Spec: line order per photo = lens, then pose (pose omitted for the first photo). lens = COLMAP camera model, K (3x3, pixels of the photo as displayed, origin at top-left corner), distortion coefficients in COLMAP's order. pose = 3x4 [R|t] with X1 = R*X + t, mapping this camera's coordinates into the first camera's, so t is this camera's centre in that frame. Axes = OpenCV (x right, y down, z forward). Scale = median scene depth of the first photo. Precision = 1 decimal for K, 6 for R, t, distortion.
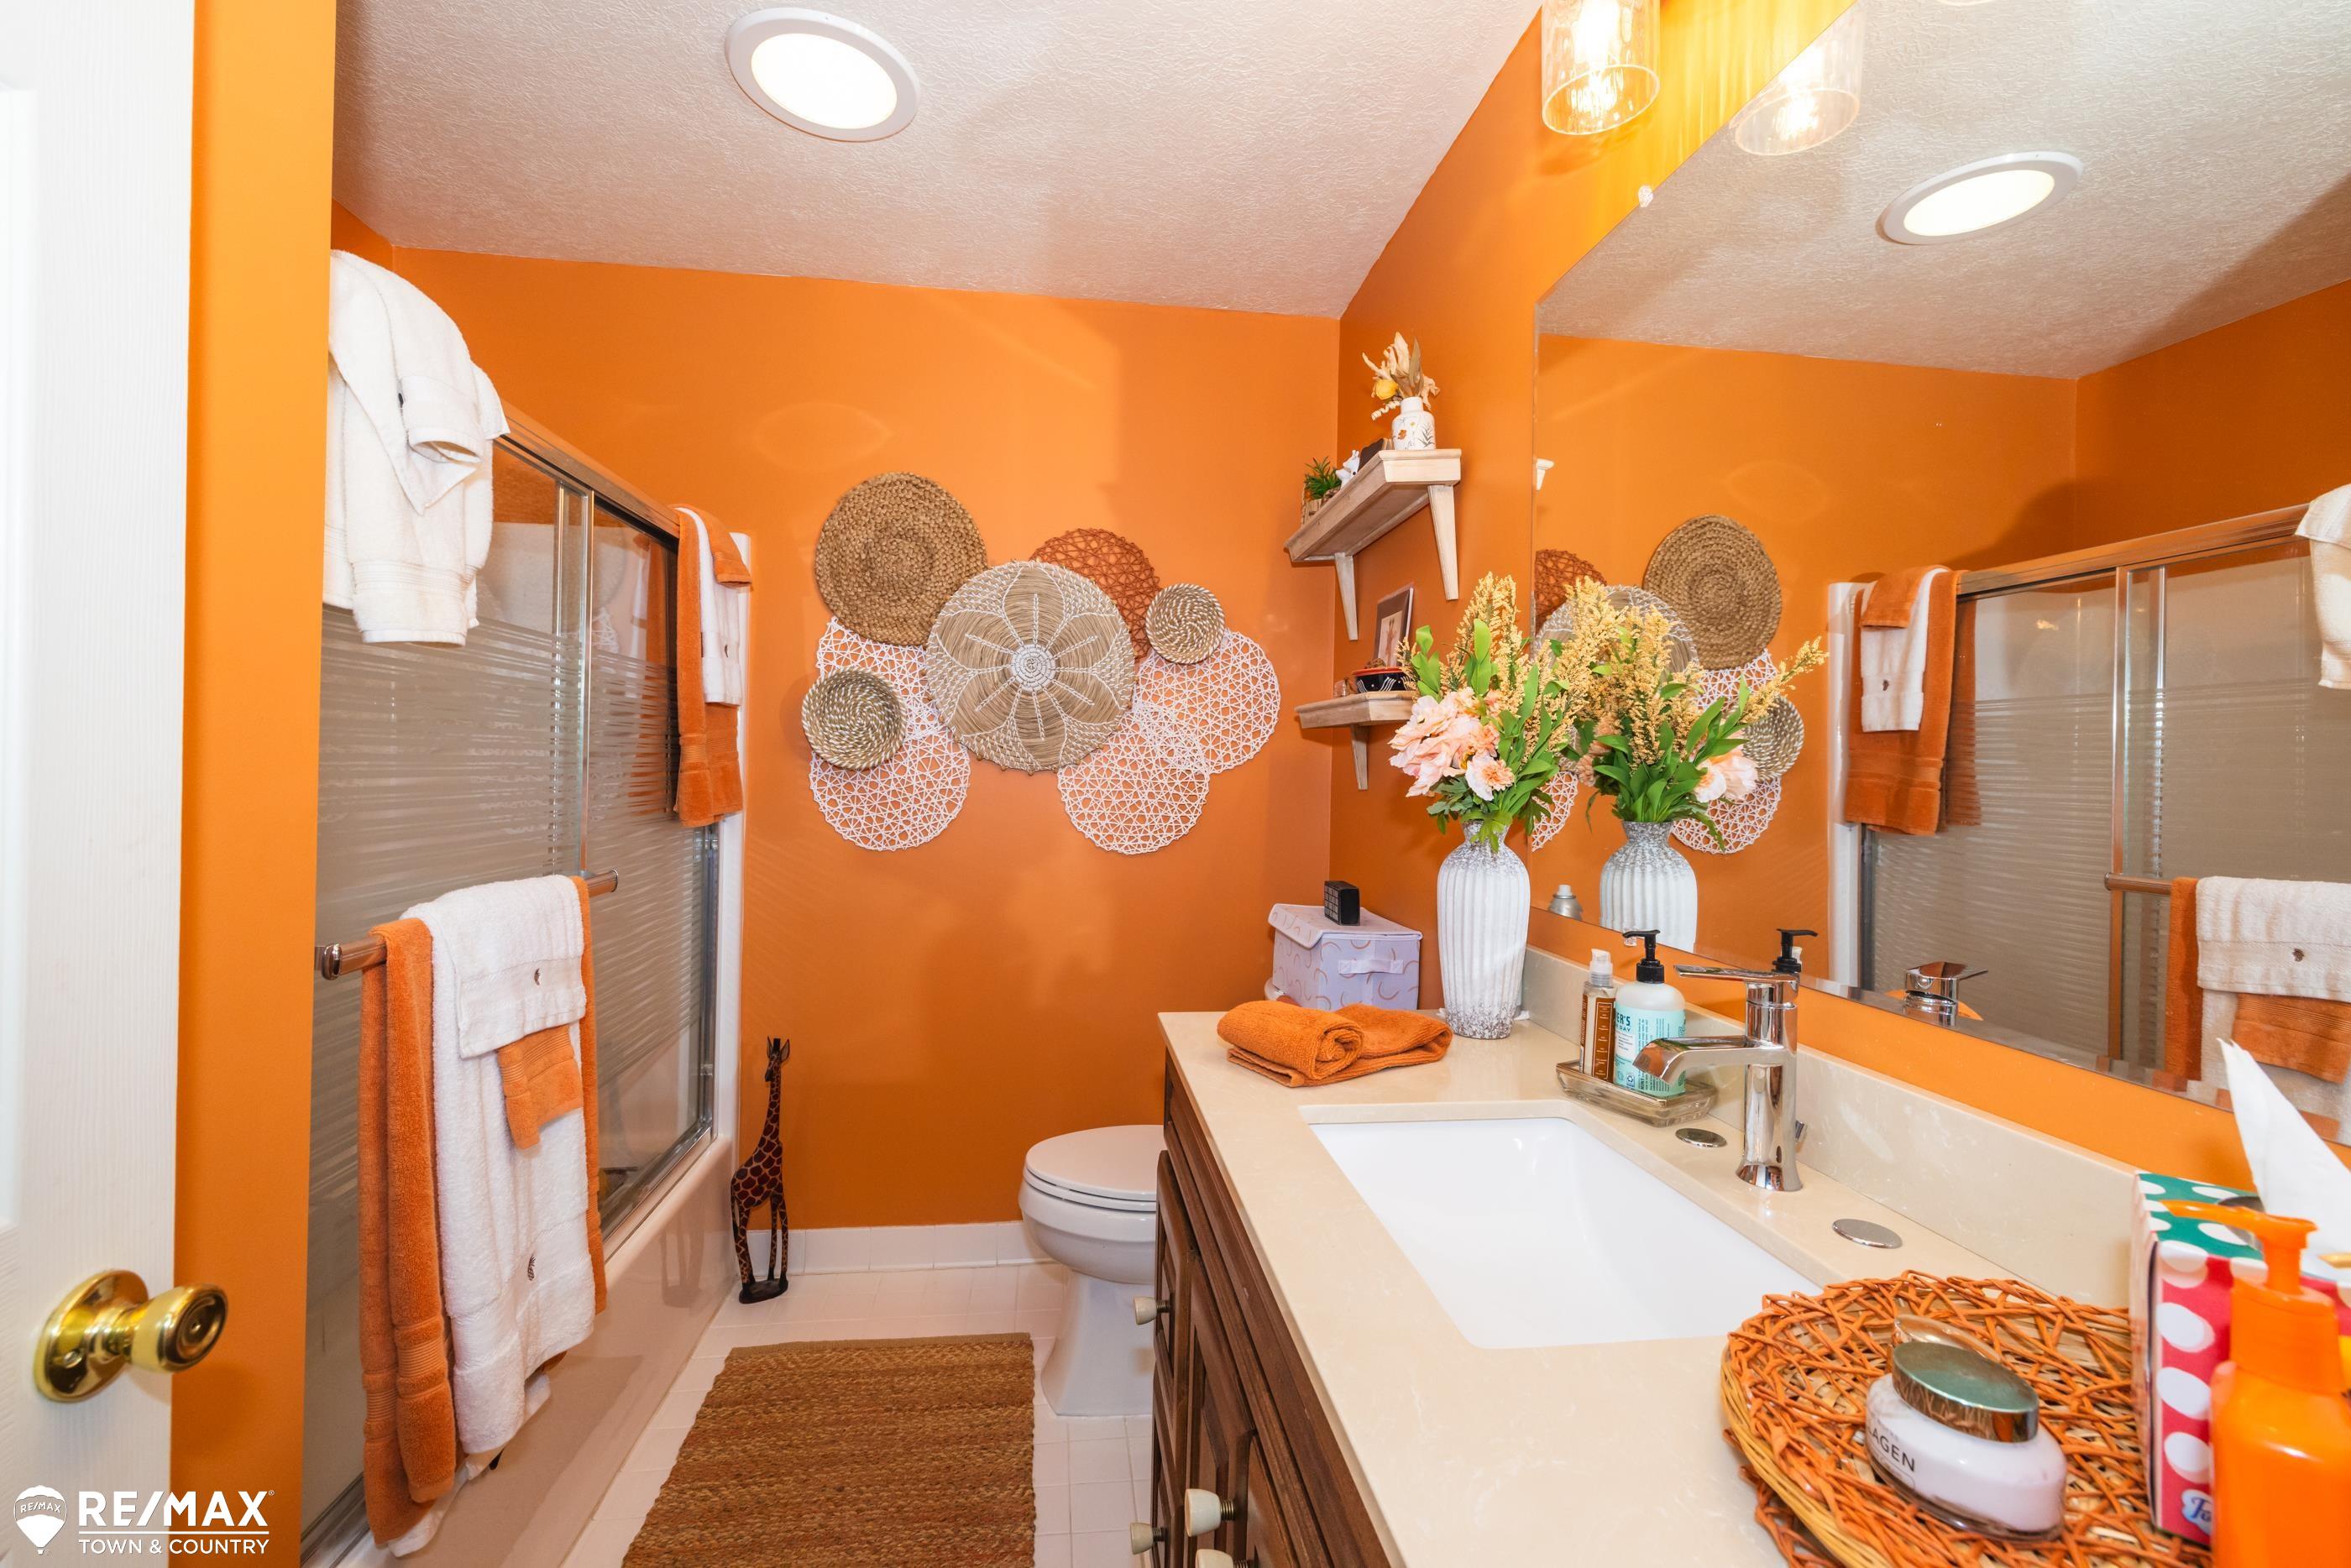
lens RADIAL K [[976.6, 0, 1177.5], [0, 976.6, 778.6], [0, 0, 1]] dist [-0.002925, -0.000152]
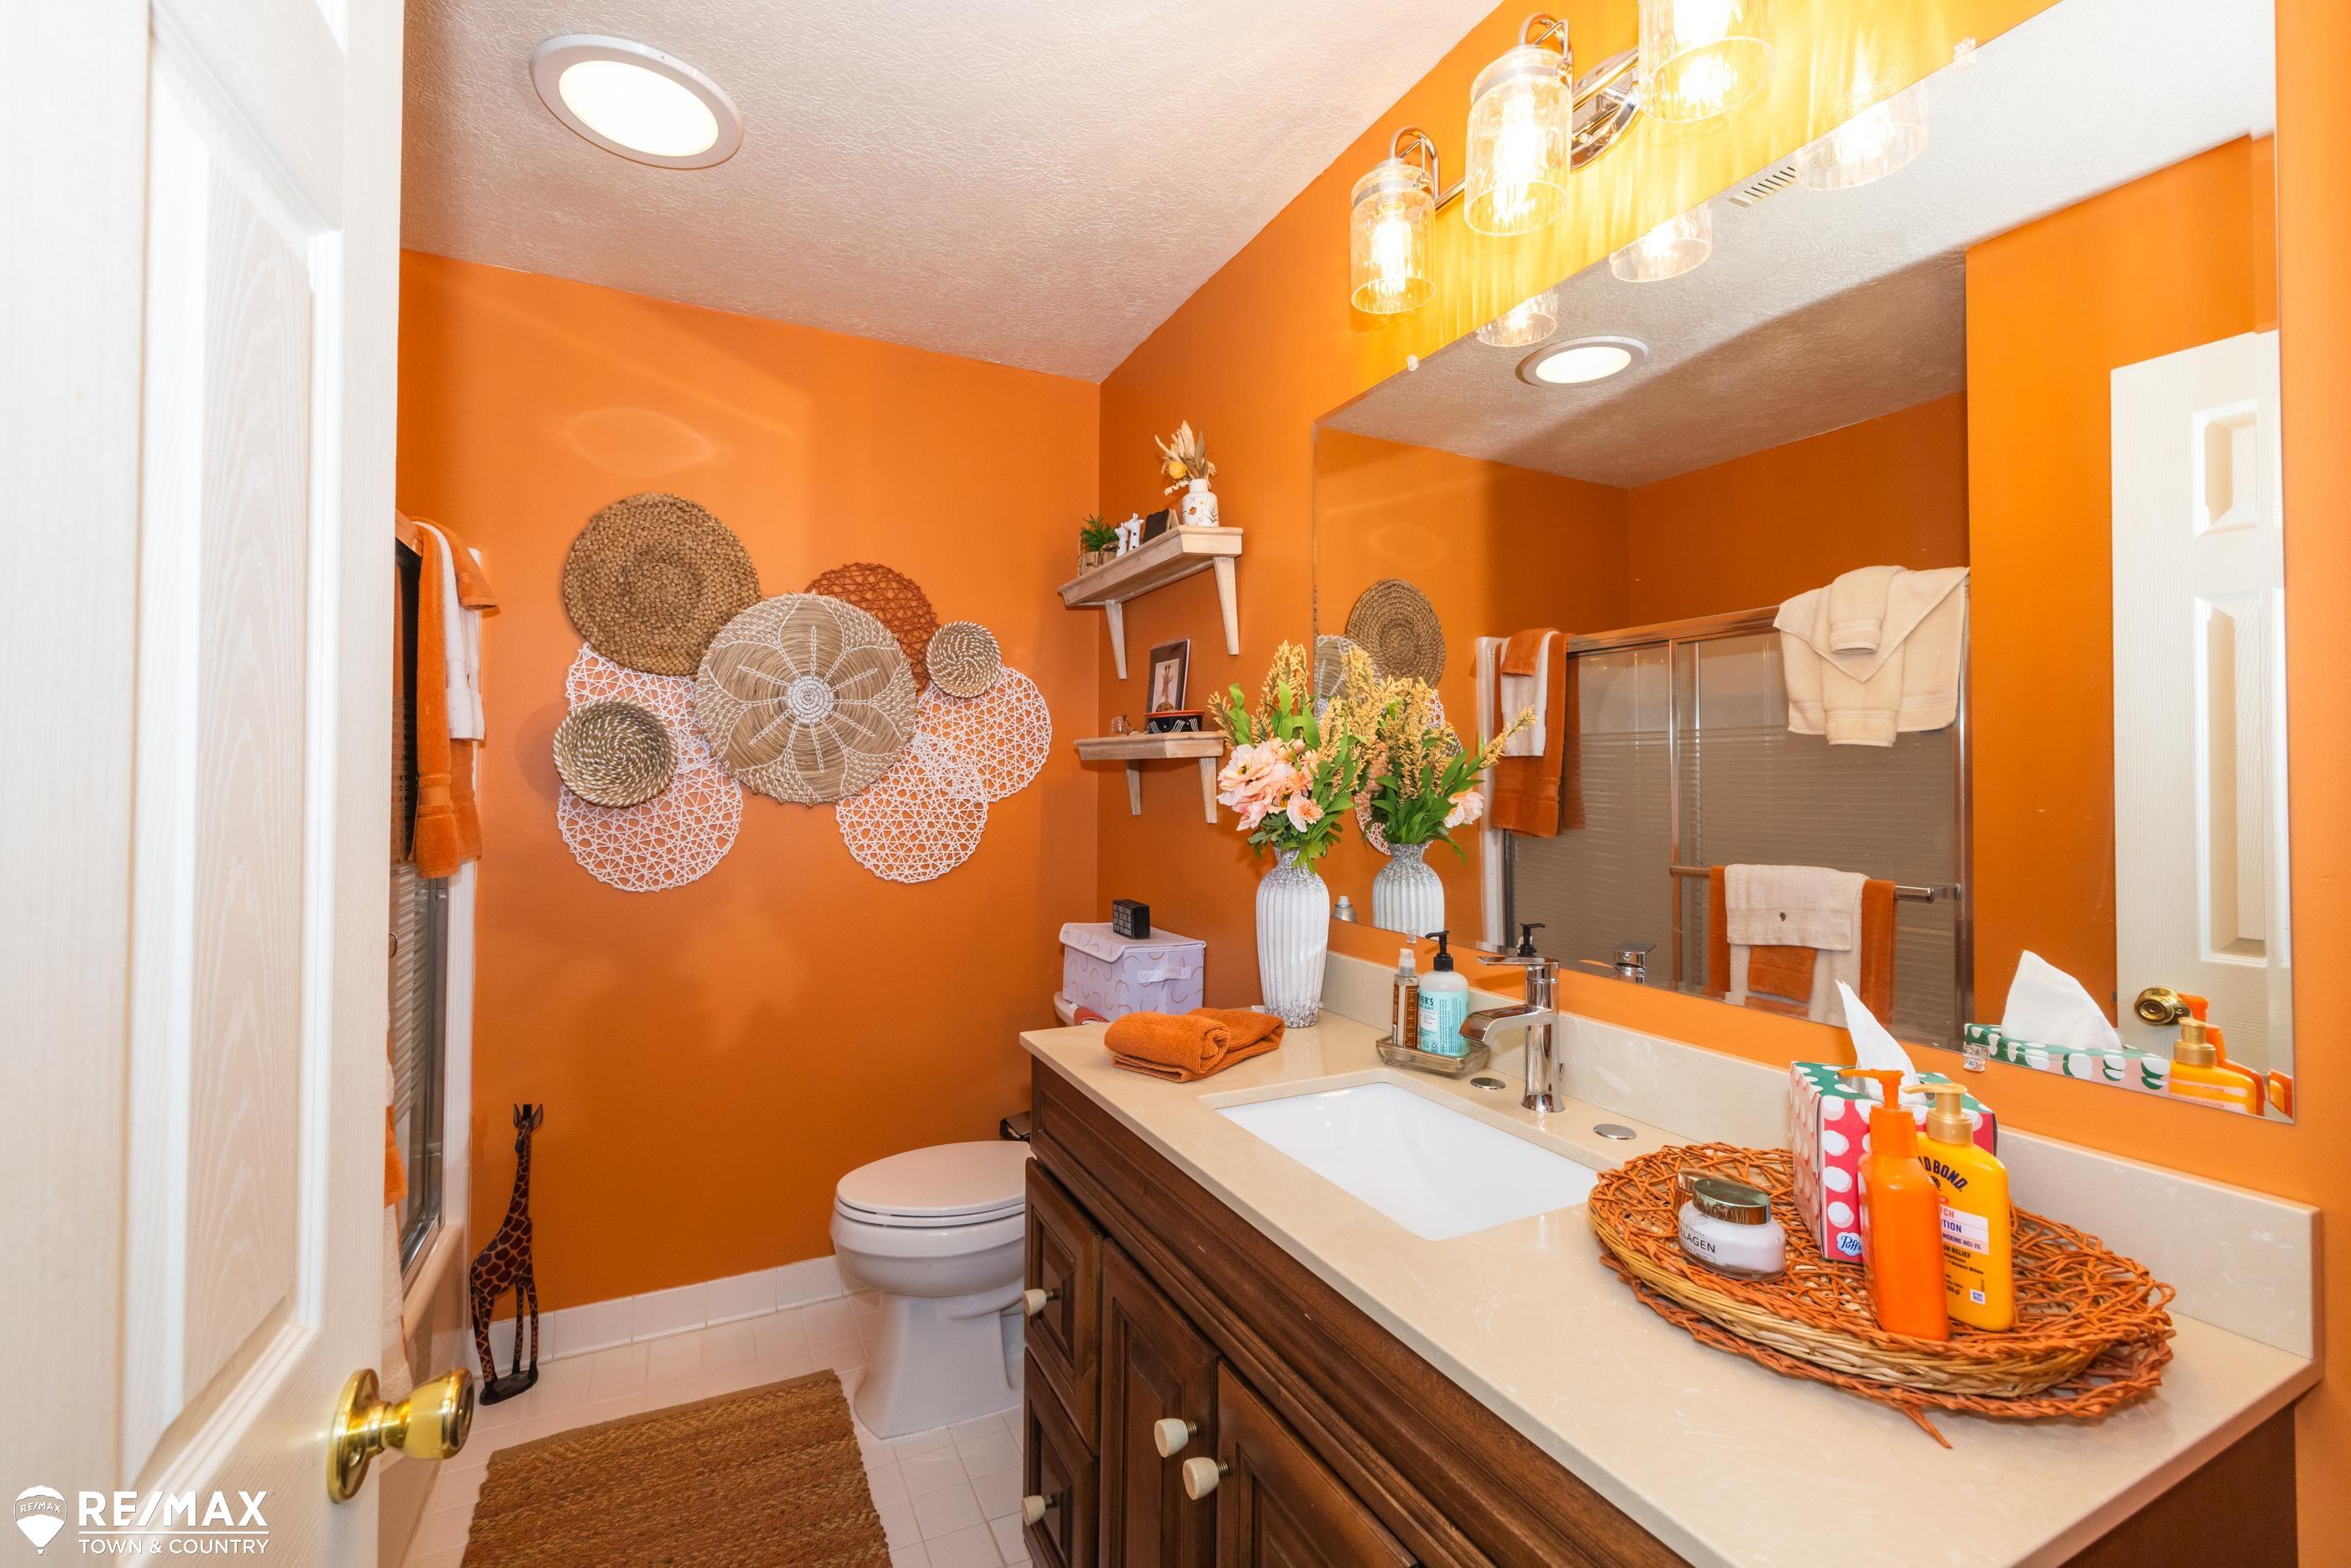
lens RADIAL K [[976.6, 0, 1168.3], [0, 976.6, 775.8], [0, 0, 1]] dist [-0.002925, -0.000152]
pose [[0.945634, -0.012769, 0.324981, -0.163151], [0.016486, 0.999826, -0.008687, -0.027522], [-0.324814, 0.013572, 0.945681, -0.072556]]
